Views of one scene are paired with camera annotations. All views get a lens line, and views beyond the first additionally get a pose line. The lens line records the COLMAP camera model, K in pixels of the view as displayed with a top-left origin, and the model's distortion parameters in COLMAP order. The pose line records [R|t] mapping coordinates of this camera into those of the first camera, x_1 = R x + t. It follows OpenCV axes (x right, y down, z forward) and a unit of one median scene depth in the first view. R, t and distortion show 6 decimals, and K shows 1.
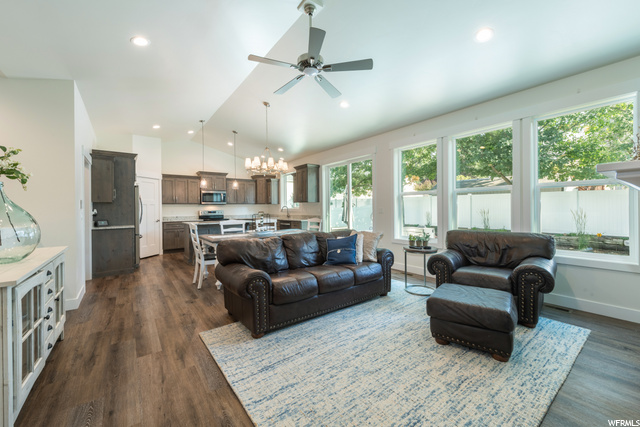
lens RADIAL K [[255.7, 0, 320.9], [0, 255.7, 209.9], [0, 0, 1]] dist [0.012920, 0.000072]
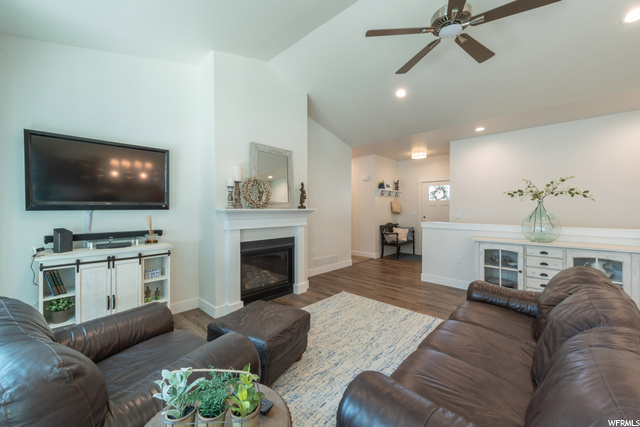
lens RADIAL K [[255.7, 0, 320.9], [0, 255.7, 209.9], [0, 0, 1]] dist [0.012920, 0.000072]
pose [[-0.984125, 0.013599, -0.176954, 0.179860], [0.011284, 0.999837, 0.014086, -0.019955], [0.177117, 0.011865, -0.984118, 0.652690]]
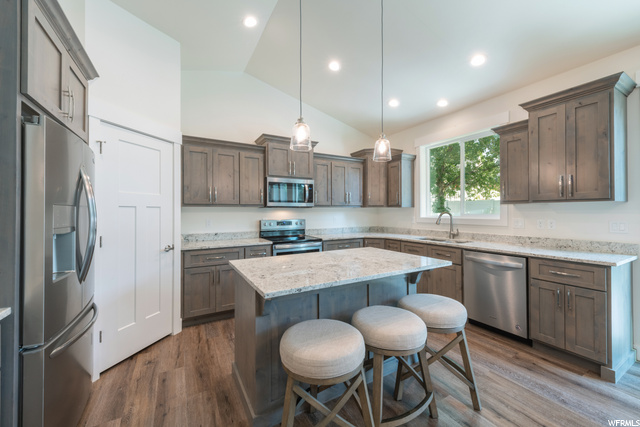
lens RADIAL K [[255.7, 0, 320.9], [0, 255.7, 209.9], [0, 0, 1]] dist [0.012920, 0.000072]
pose [[0.991066, 0.004872, -0.133280, -0.348571], [-0.006483, 0.999911, -0.011658, -0.013502], [0.133212, 0.012417, 0.991010, 0.631997]]
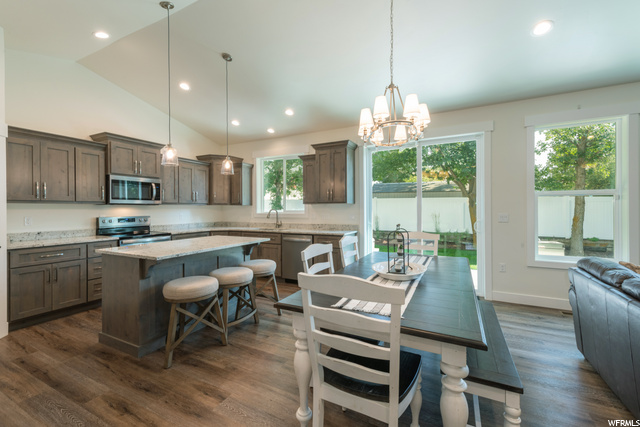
lens RADIAL K [[269.7, 0, 322.9], [0, 269.7, 210.6], [0, 0, 1]] dist [0.003384, 0.000089]
pose [[0.899397, 0.003199, 0.437121, -0.373969], [-0.002491, 0.999994, -0.002191, -0.011236], [-0.437125, 0.000882, 0.899400, 0.436373]]
